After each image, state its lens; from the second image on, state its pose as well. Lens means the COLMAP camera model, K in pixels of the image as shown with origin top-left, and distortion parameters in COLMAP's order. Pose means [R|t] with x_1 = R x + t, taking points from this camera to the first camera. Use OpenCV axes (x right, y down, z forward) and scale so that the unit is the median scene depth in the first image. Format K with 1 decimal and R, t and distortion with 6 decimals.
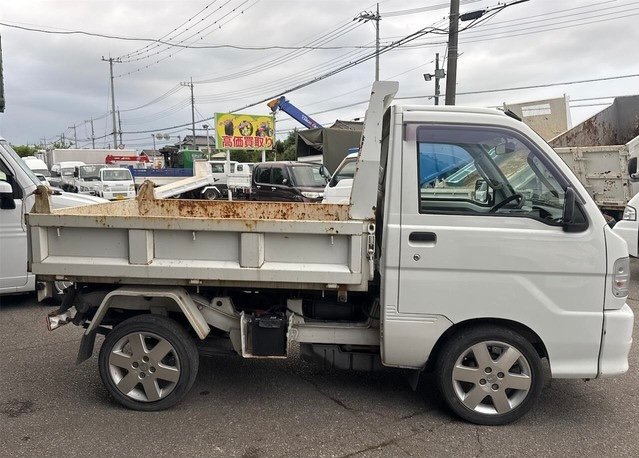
lens RADIAL K [[481.0, 0, 319.5], [0, 481.0, 229.0], [0, 0, 1]] dist [0.066178, -0.099242]
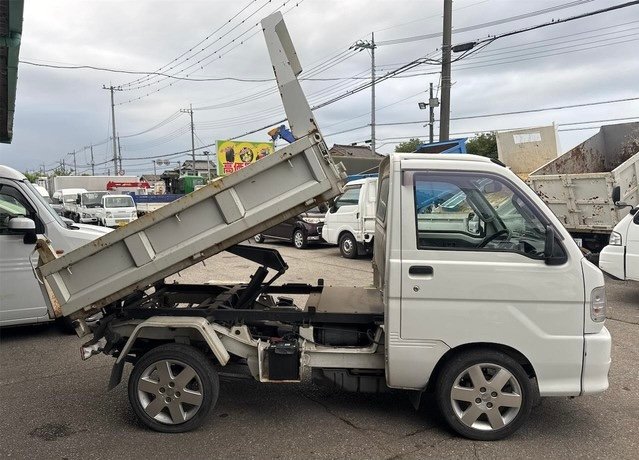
lens RADIAL K [[481.0, 0, 319.5], [0, 481.0, 230.0], [0, 0, 1]] dist [0.066178, -0.099242]
pose [[0.999888, -0.014529, 0.003560, -0.021803], [0.014665, 0.999029, -0.041534, -0.030233], [-0.002953, 0.041582, 0.999131, -0.109667]]
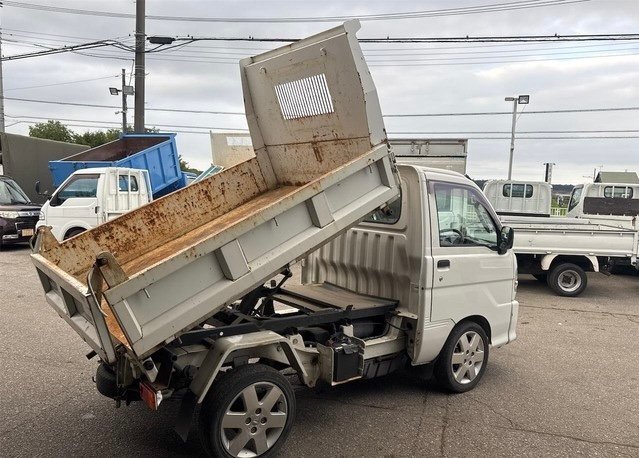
lens RADIAL K [[499.3, 0, 265.8], [0, 499.3, 227.1], [0, 0, 1]] dist [0.082456, -0.105158]
pose [[0.752655, -0.027951, 0.657822, -0.970289], [0.044482, 0.998974, -0.008449, -0.086116], [-0.656911, 0.035620, 0.753126, 0.219816]]
